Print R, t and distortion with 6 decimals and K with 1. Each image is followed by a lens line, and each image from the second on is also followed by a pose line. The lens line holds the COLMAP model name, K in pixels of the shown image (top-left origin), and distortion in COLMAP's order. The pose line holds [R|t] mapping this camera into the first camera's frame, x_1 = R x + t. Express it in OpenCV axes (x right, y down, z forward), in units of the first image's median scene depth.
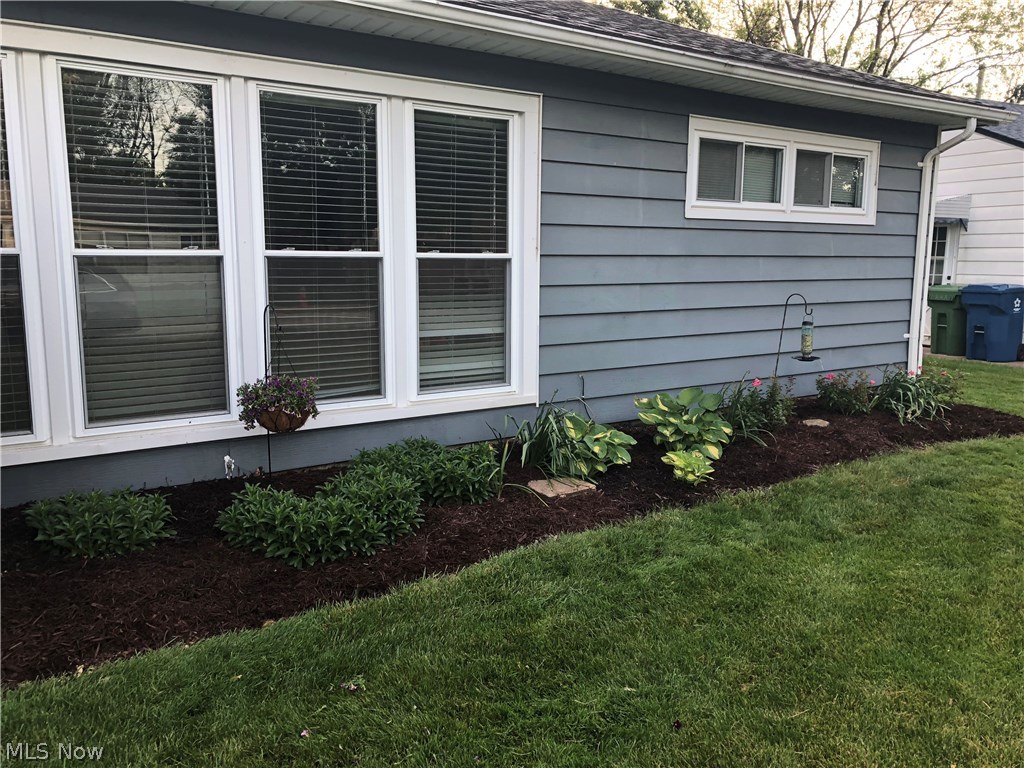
lens RADIAL K [[856.7, 0, 512.0], [0, 856.7, 384.0], [0, 0, 1]] dist [0.014660, -0.000098]
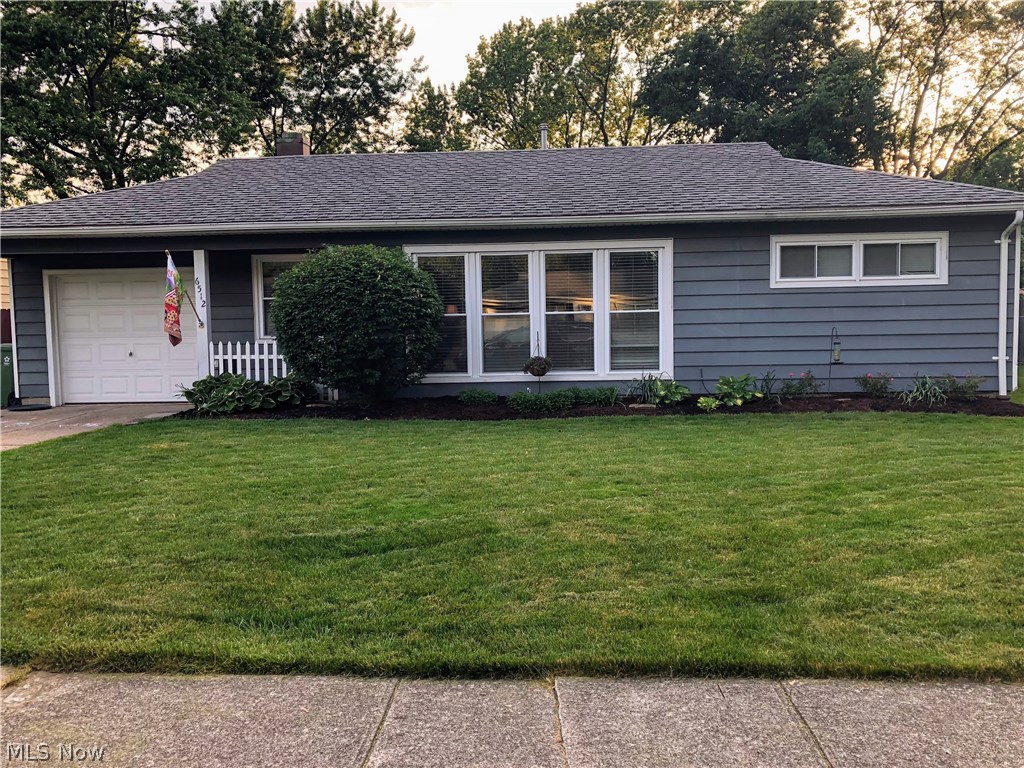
lens RADIAL K [[856.7, 0, 512.0], [0, 856.7, 384.0], [0, 0, 1]] dist [0.014660, -0.000098]
pose [[0.786294, 0.028159, -0.617211, 0.970280], [-0.067463, 0.996901, -0.040462, 0.137892], [0.614159, 0.073454, 0.785757, -0.861524]]
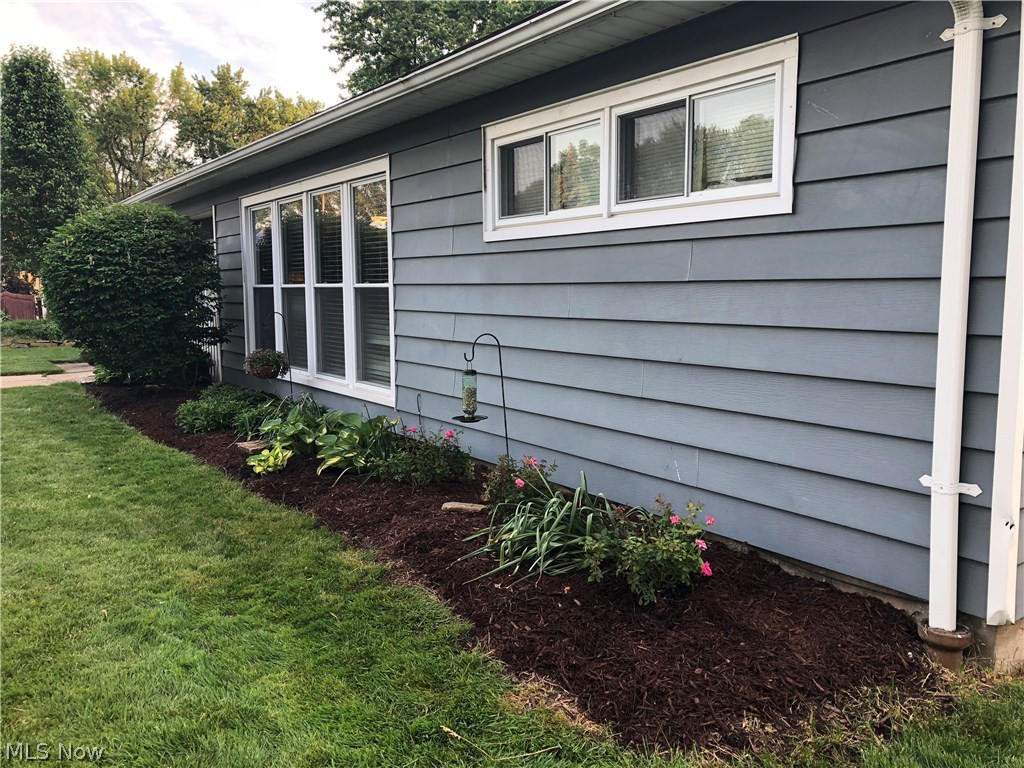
lens RADIAL K [[856.7, 0, 512.0], [0, 856.7, 384.0], [0, 0, 1]] dist [0.014660, -0.000098]
pose [[-0.025298, 0.110713, -0.993530, 1.149802], [-0.137976, 0.983950, 0.113158, -0.159879], [0.990112, 0.139946, -0.009617, 1.105812]]
